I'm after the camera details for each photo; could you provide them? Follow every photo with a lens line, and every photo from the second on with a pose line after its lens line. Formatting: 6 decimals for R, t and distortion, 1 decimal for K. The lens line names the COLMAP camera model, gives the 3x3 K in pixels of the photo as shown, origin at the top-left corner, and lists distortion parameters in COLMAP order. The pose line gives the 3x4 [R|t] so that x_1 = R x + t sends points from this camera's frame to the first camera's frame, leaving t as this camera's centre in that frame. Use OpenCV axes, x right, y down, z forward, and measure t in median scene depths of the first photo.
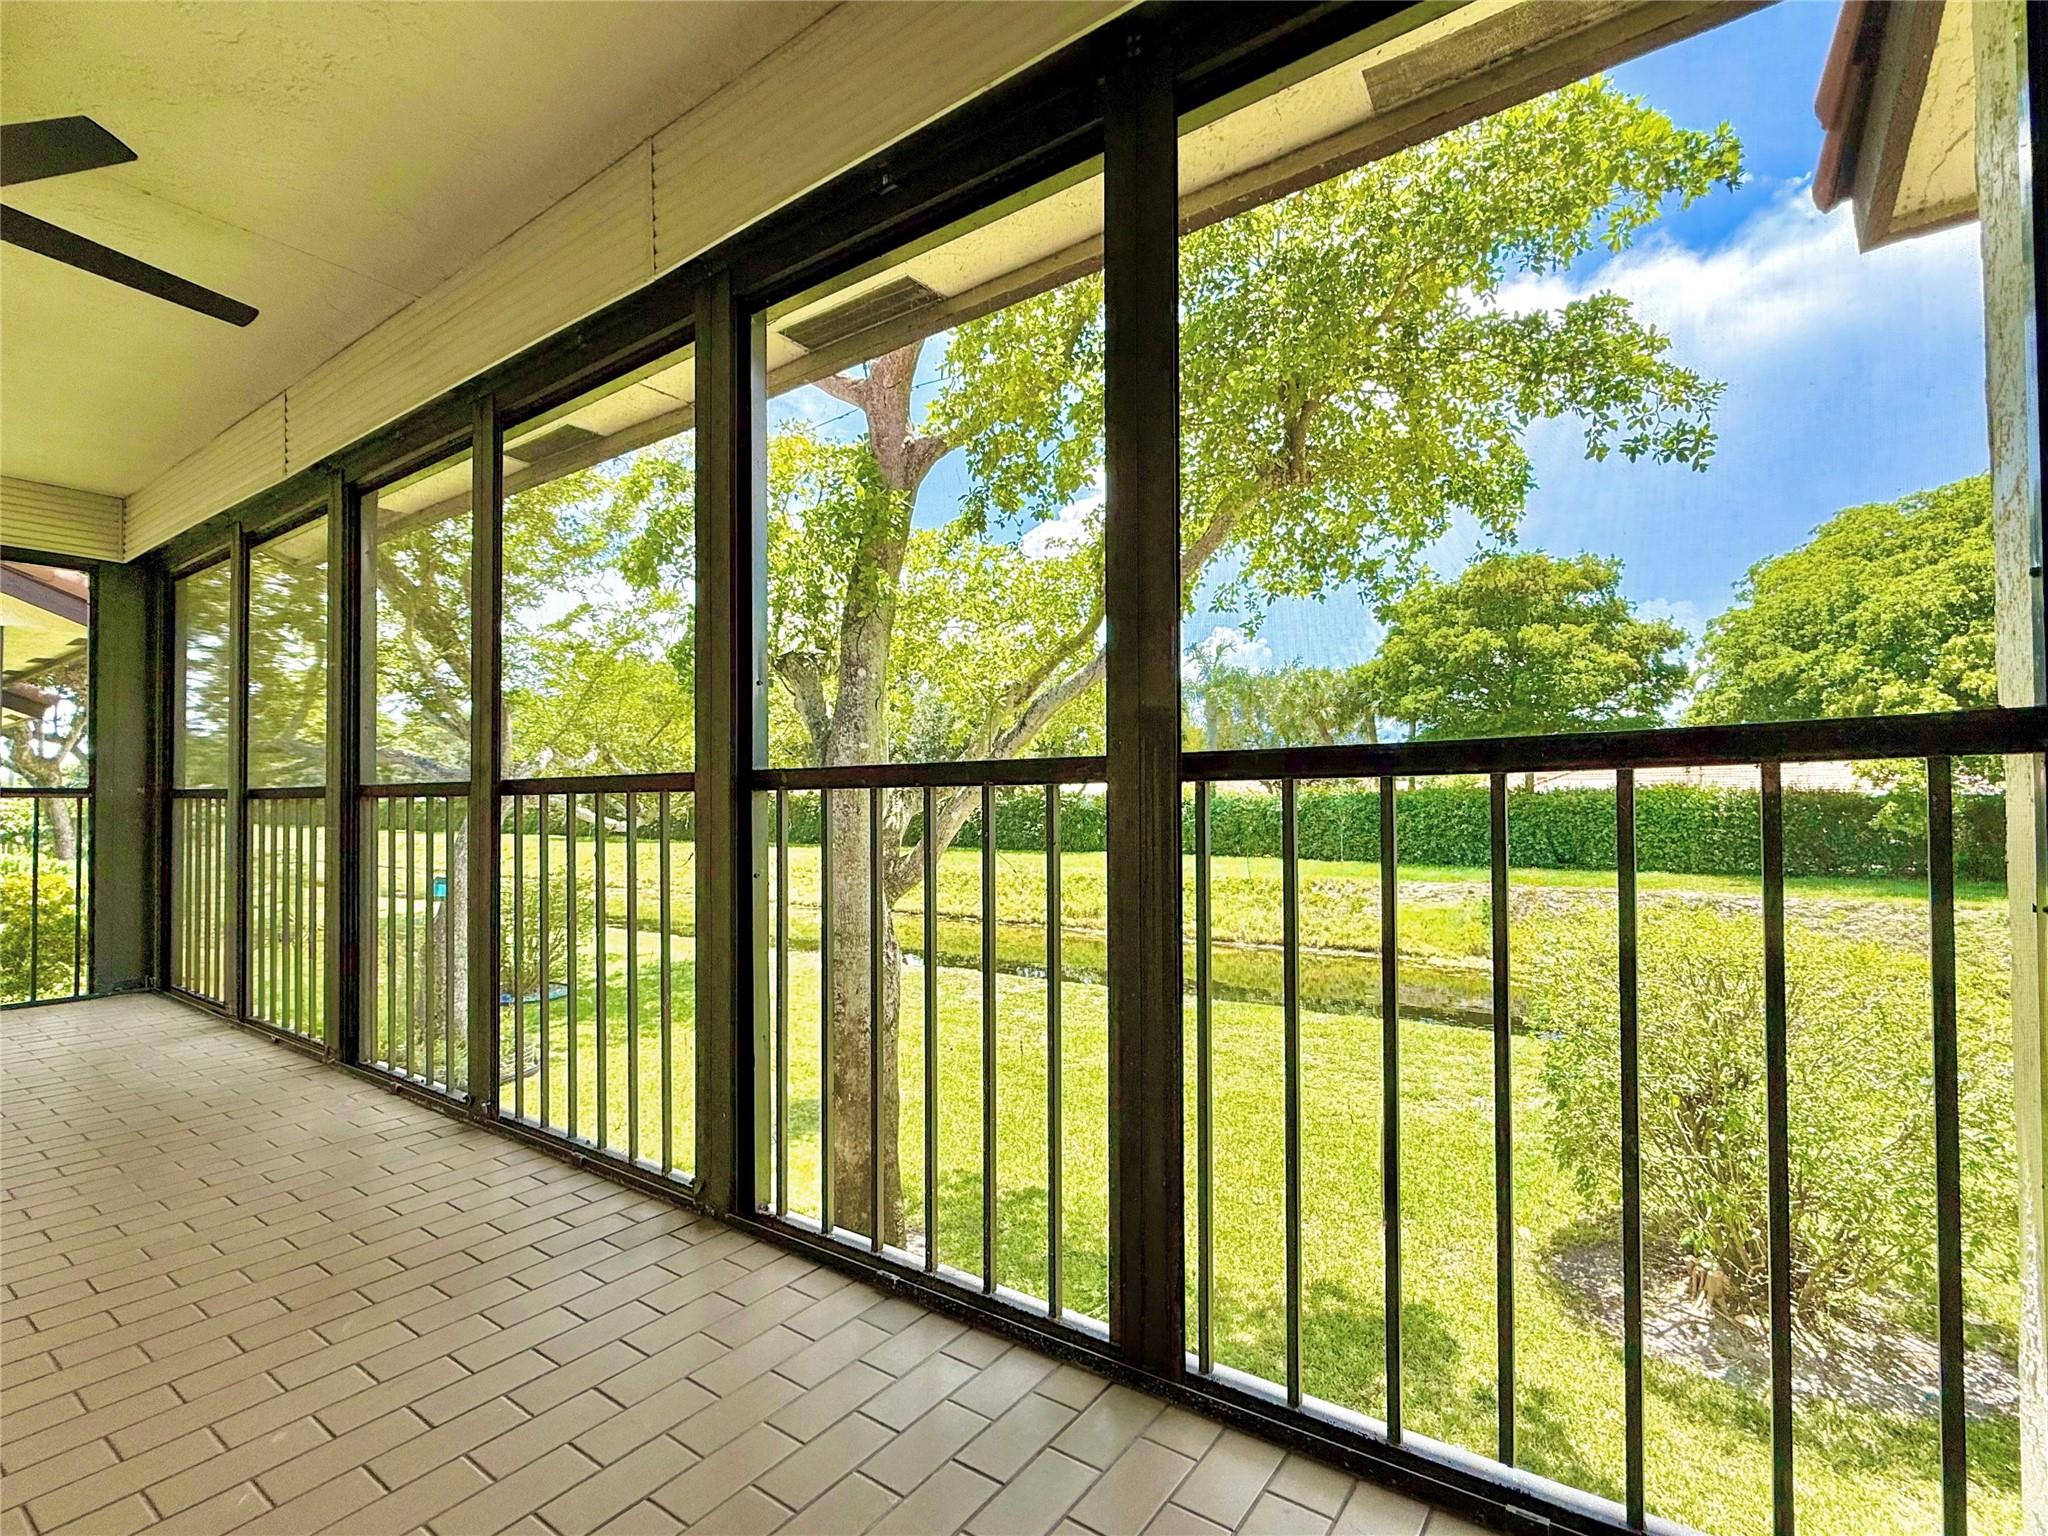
lens RADIAL K [[963.3, 0, 1031.0], [0, 963.3, 776.9], [0, 0, 1]] dist [-0.002847, -0.000435]
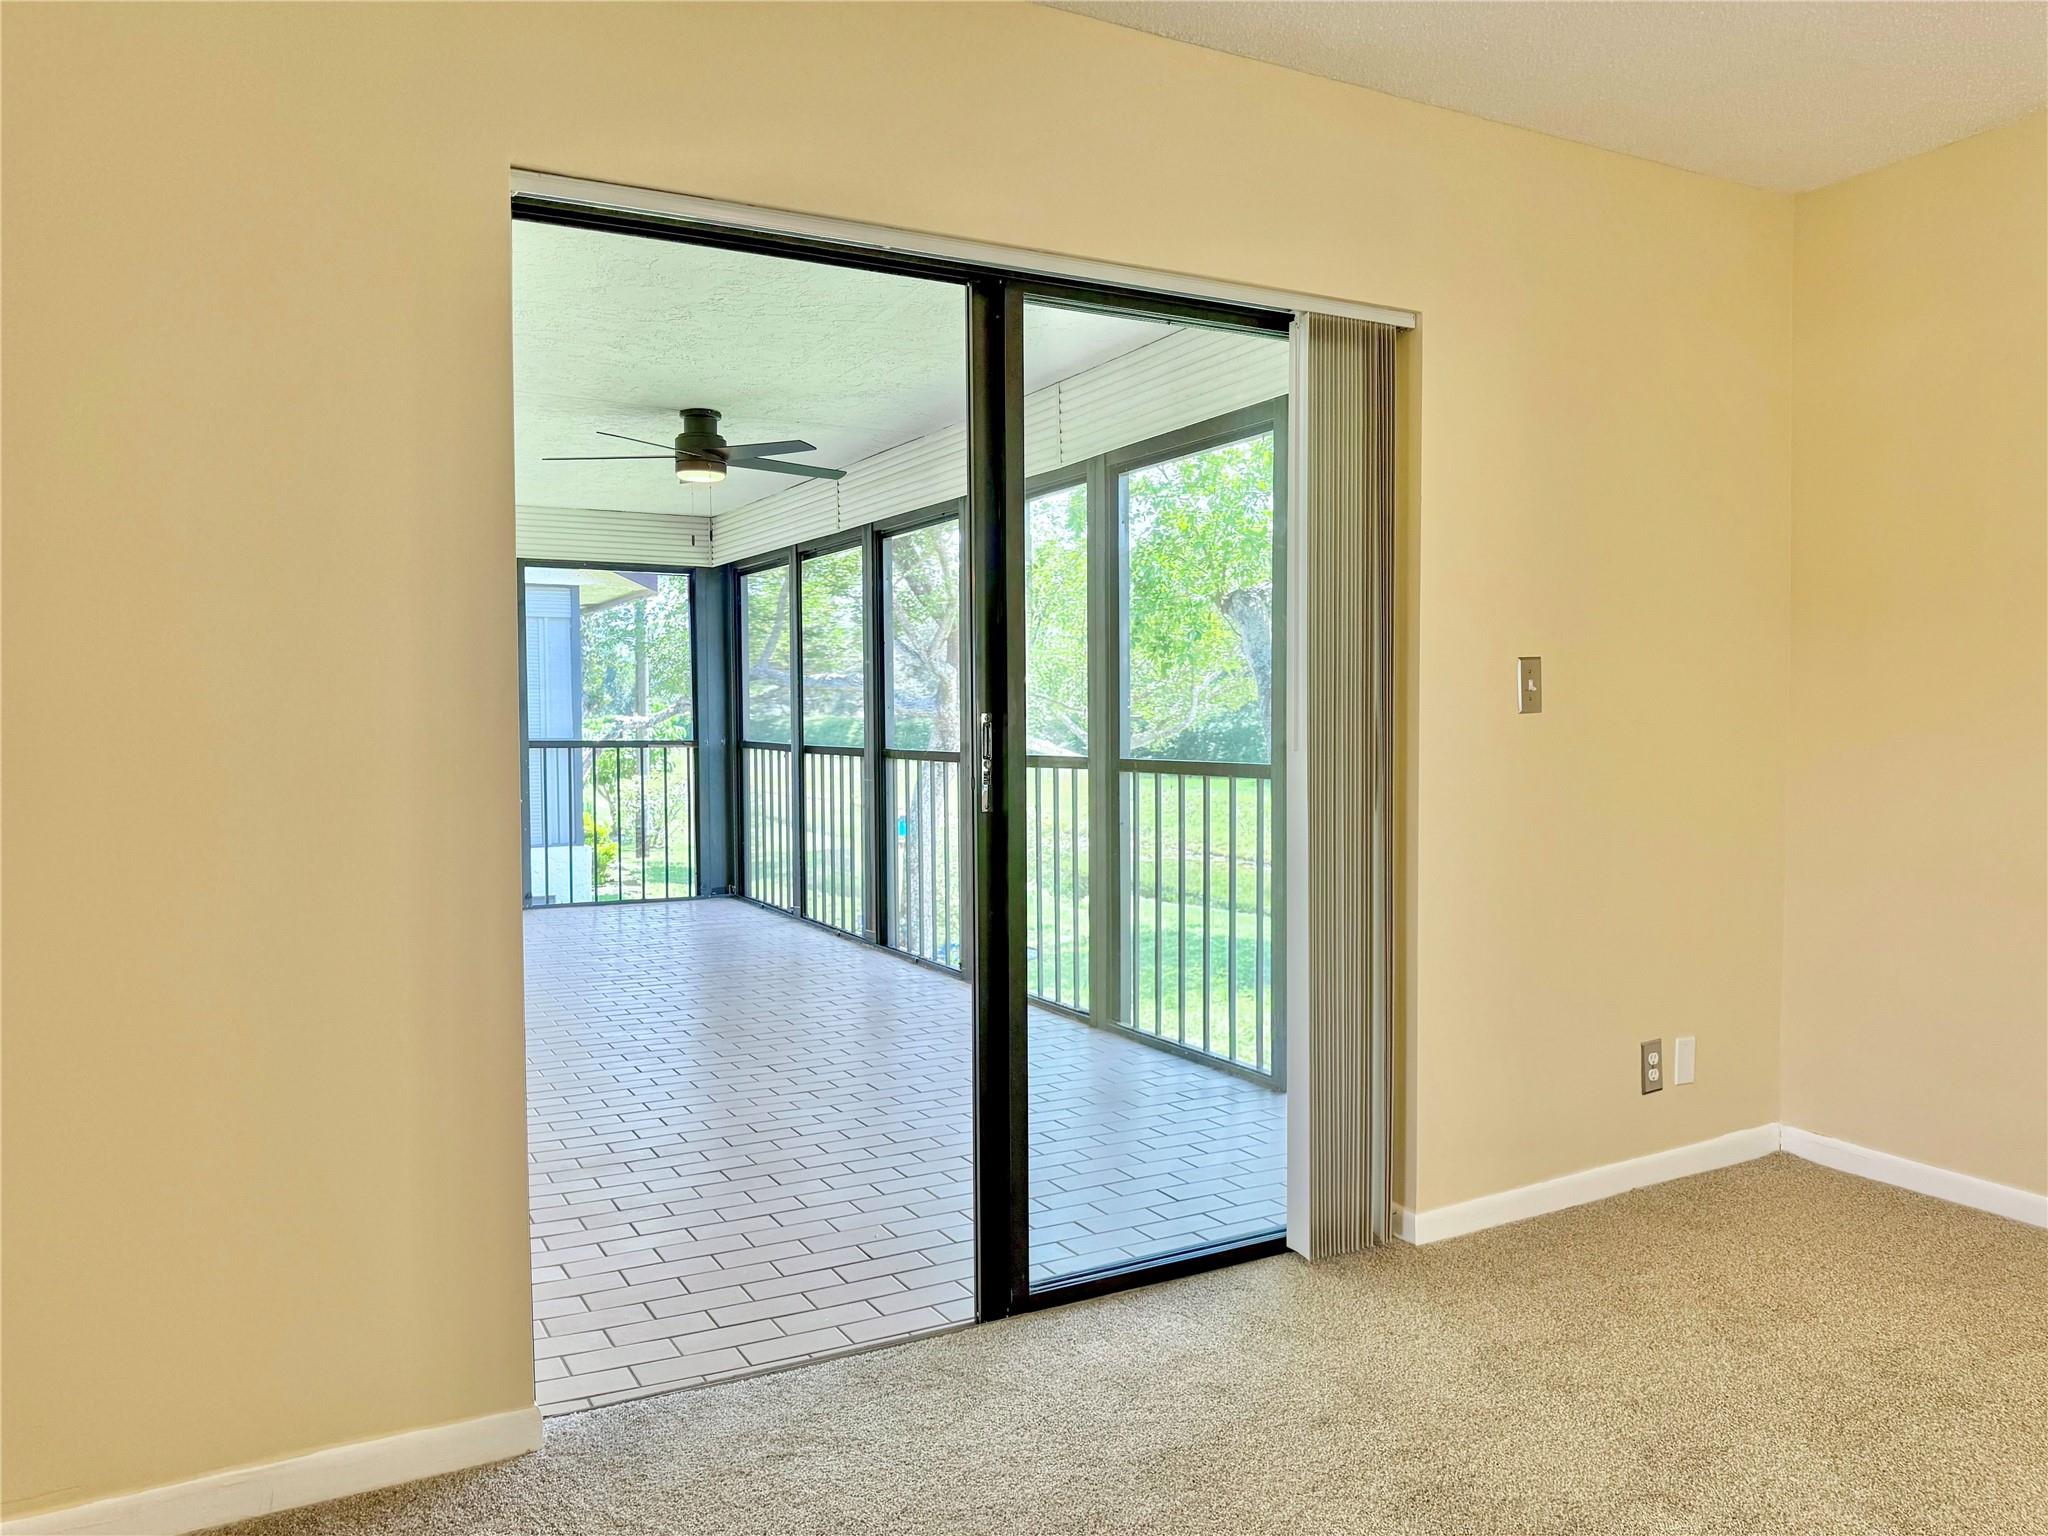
lens RADIAL K [[1456.3, 0, 1022.6], [0, 1456.3, 769.4], [0, 0, 1]] dist [0.000106, 0.000006]
pose [[0.902217, 0.023095, -0.430664, 0.309954], [-0.002804, 0.998858, 0.047691, -0.046324], [0.431274, -0.041820, 0.901251, -0.637784]]
